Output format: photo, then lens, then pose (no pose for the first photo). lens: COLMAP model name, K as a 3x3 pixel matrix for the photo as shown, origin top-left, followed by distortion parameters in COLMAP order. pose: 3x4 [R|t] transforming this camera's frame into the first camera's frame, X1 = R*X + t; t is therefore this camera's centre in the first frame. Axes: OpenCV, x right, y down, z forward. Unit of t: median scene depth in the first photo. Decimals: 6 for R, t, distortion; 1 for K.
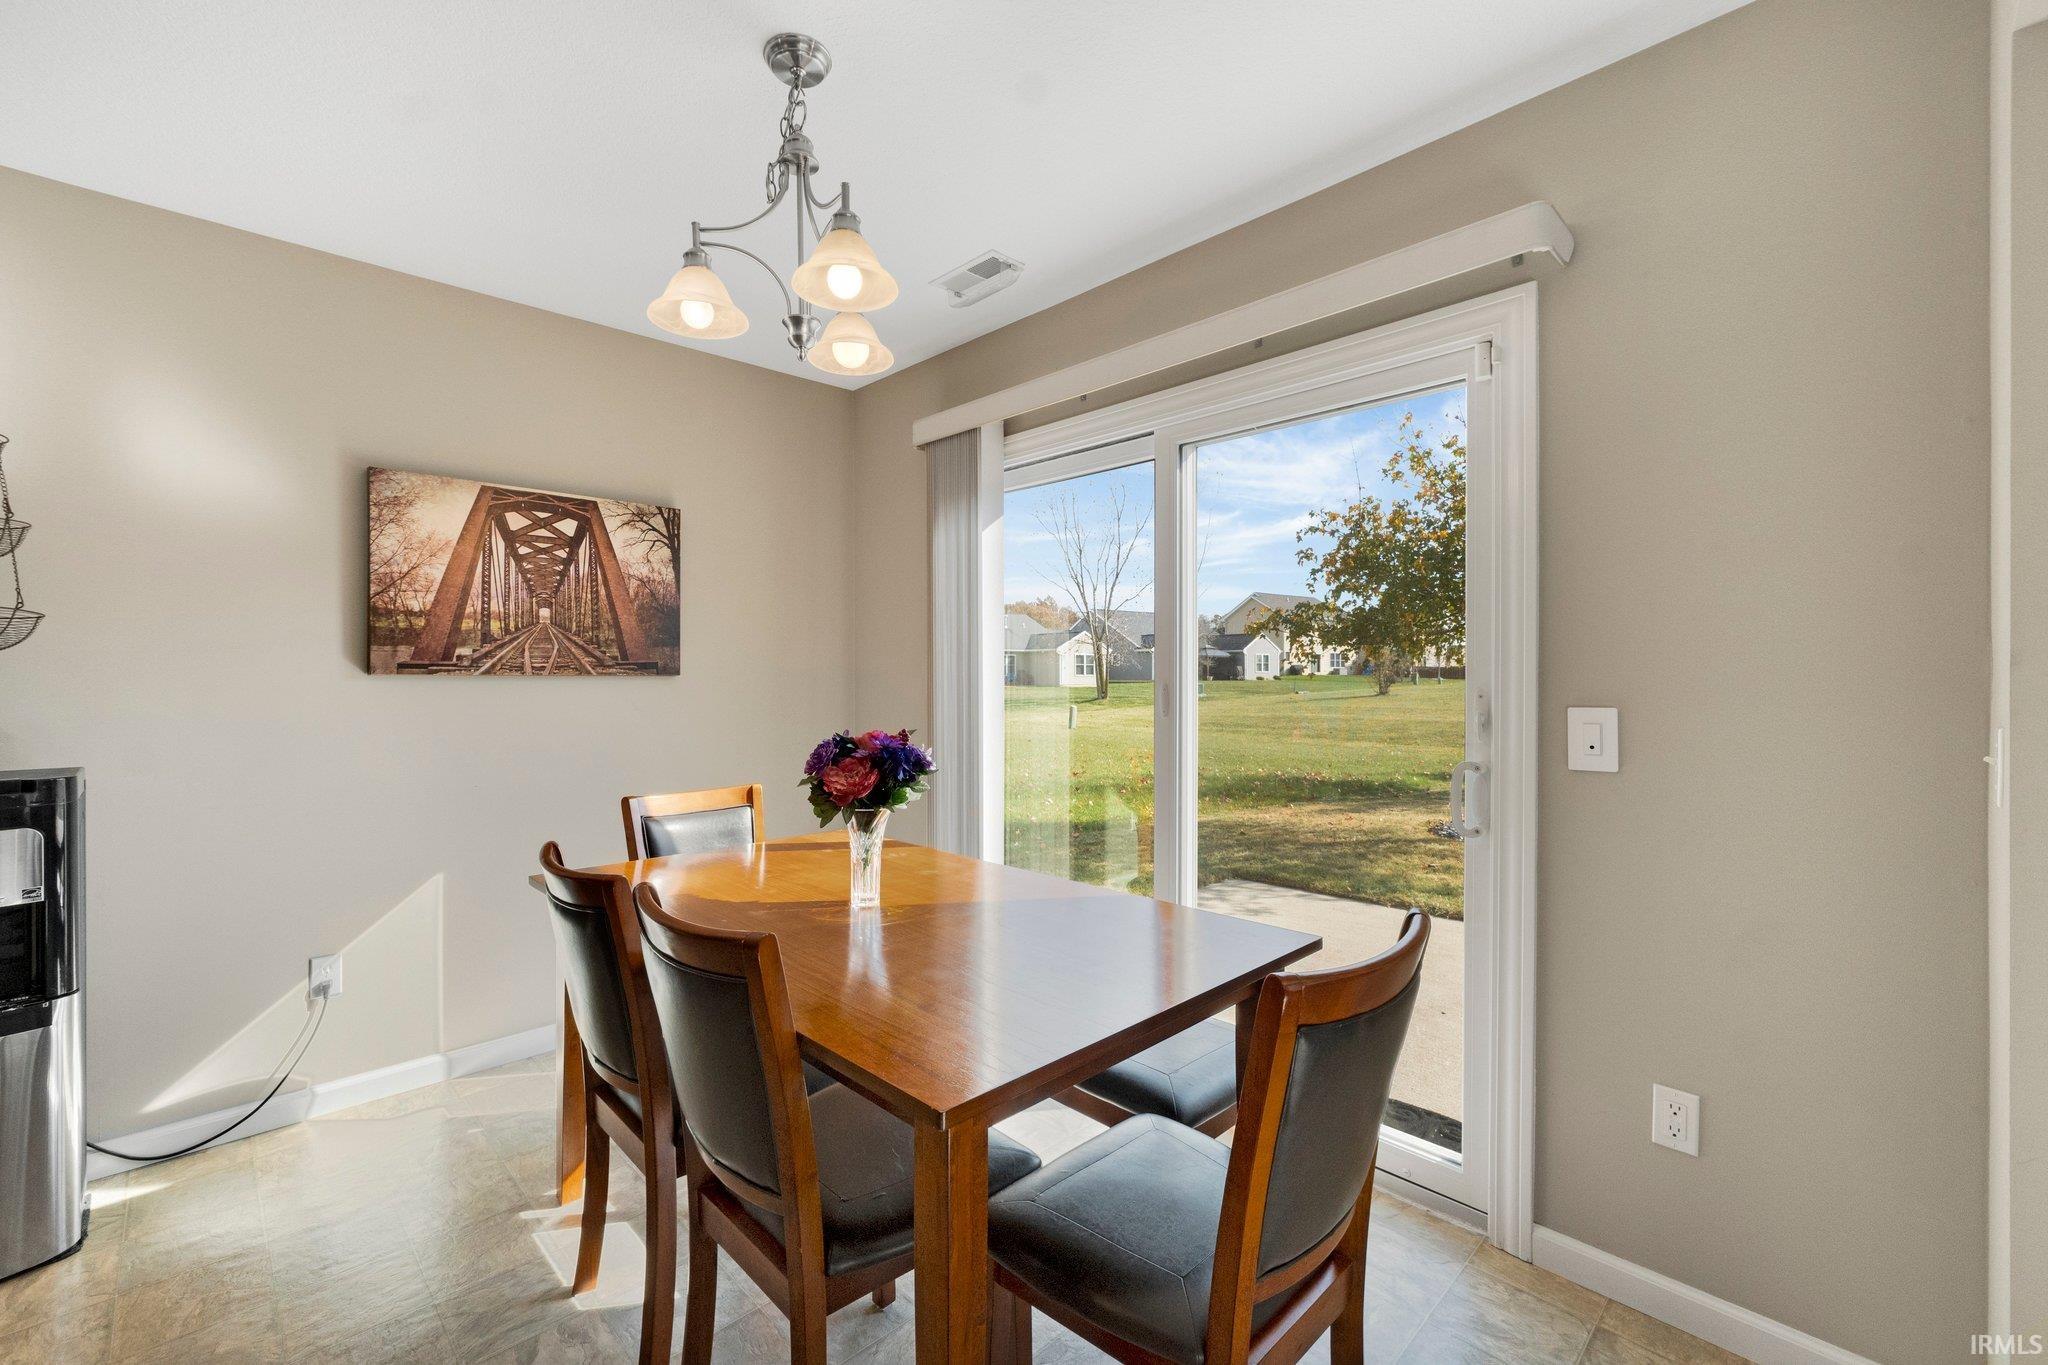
lens RADIAL K [[850.5, 0, 1016.1], [0, 850.5, 677.7], [0, 0, 1]] dist [-0.011040, 0.000456]
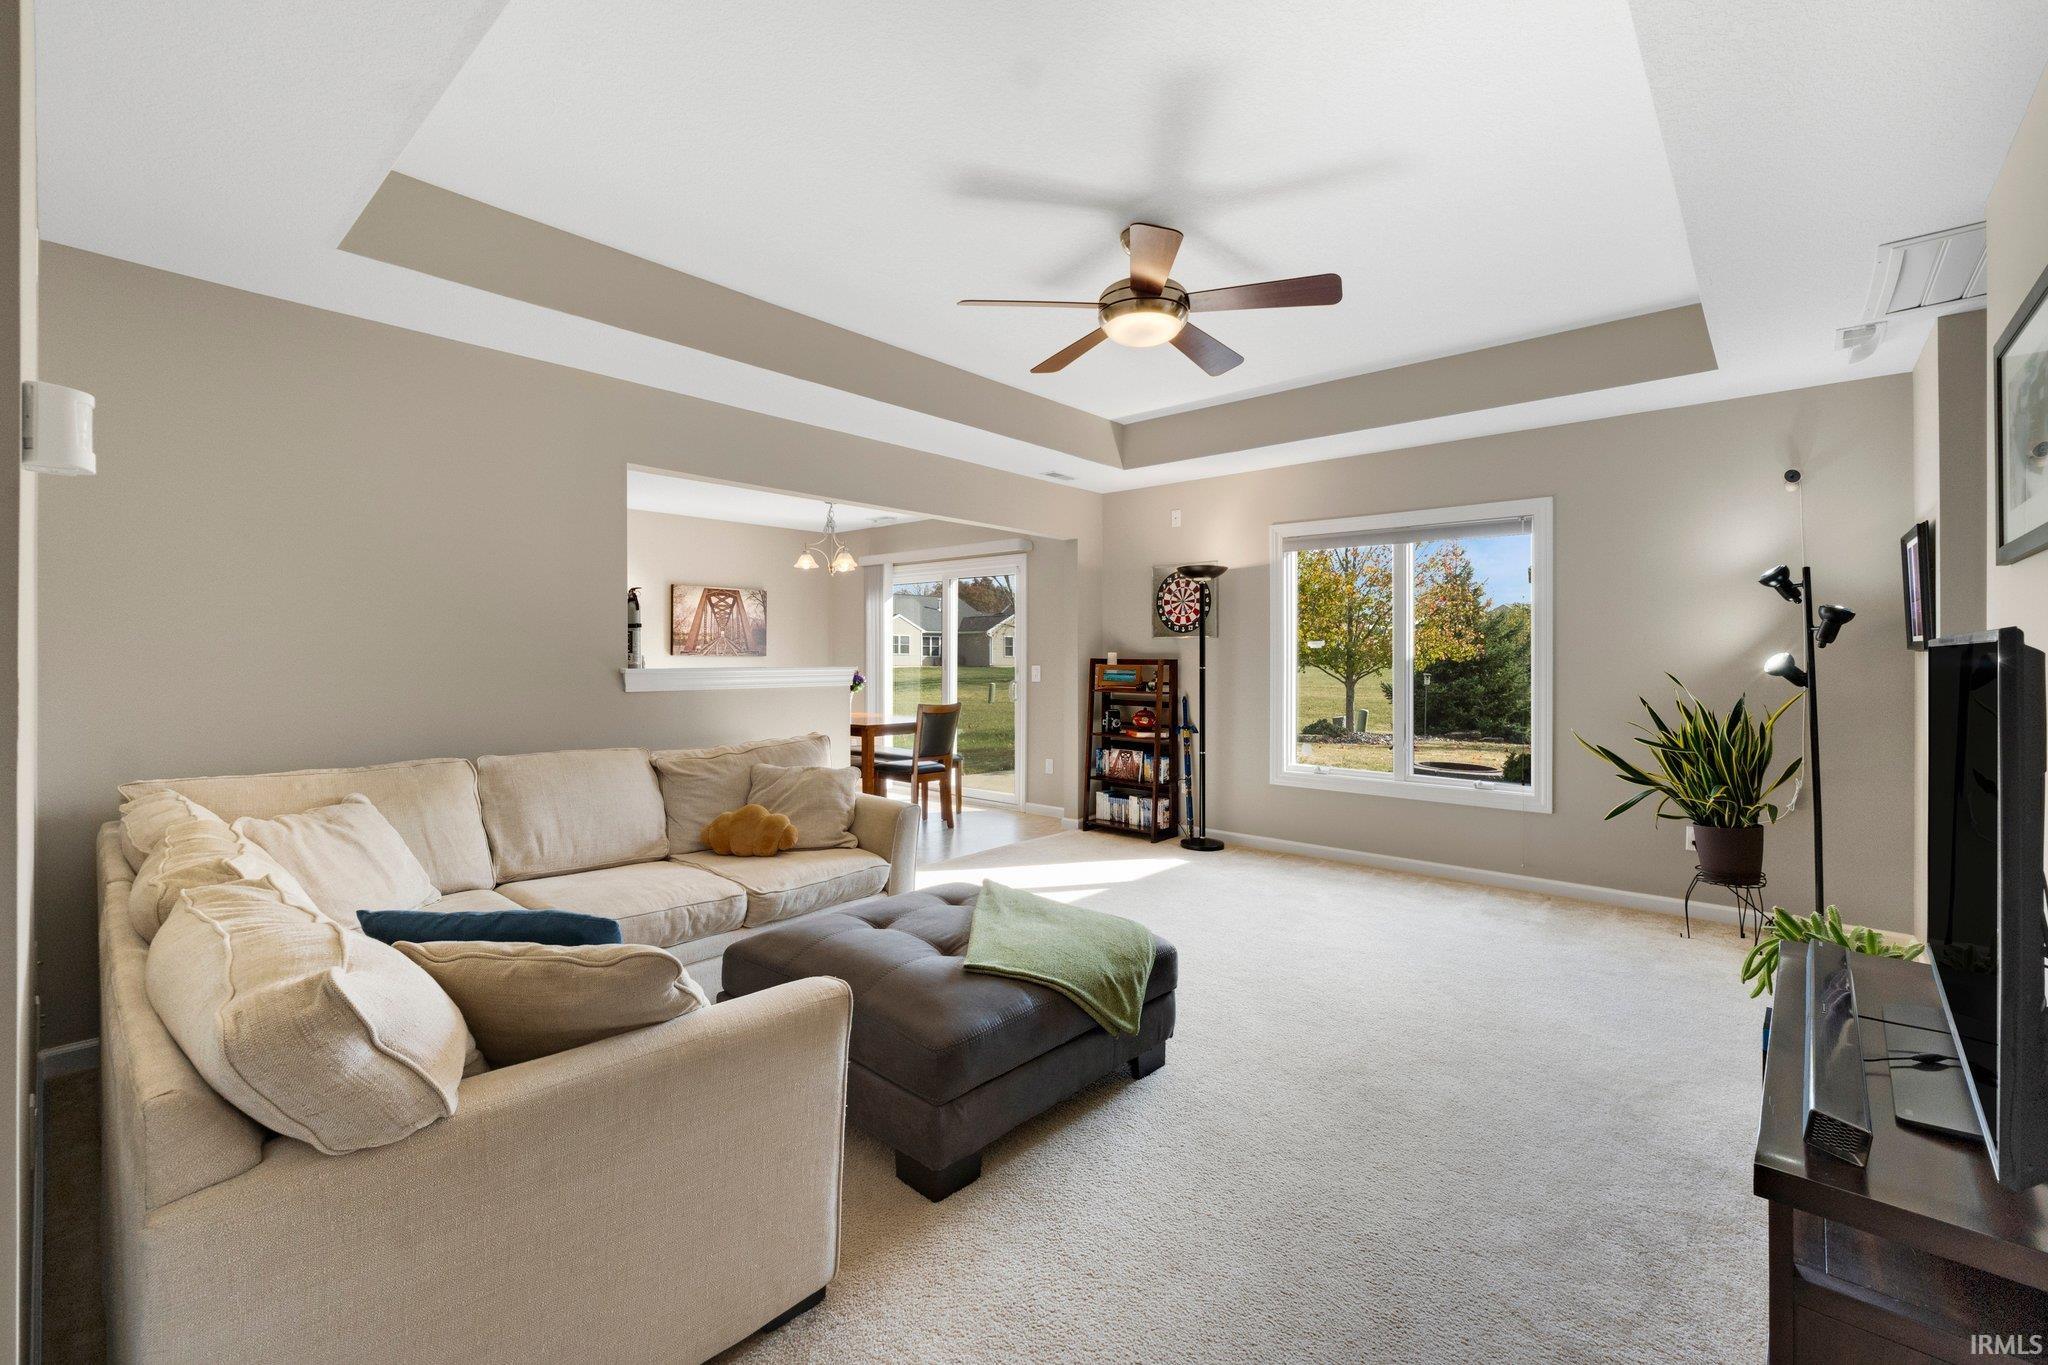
lens RADIAL K [[850.5, 0, 987.6], [0, 850.5, 662.6], [0, 0, 1]] dist [-0.011040, 0.000456]
pose [[0.999057, 0.003455, 0.043283, 0.180643], [-0.003651, 0.999983, 0.004436, 0.004042], [-0.043267, -0.004590, 0.999053, -1.813729]]
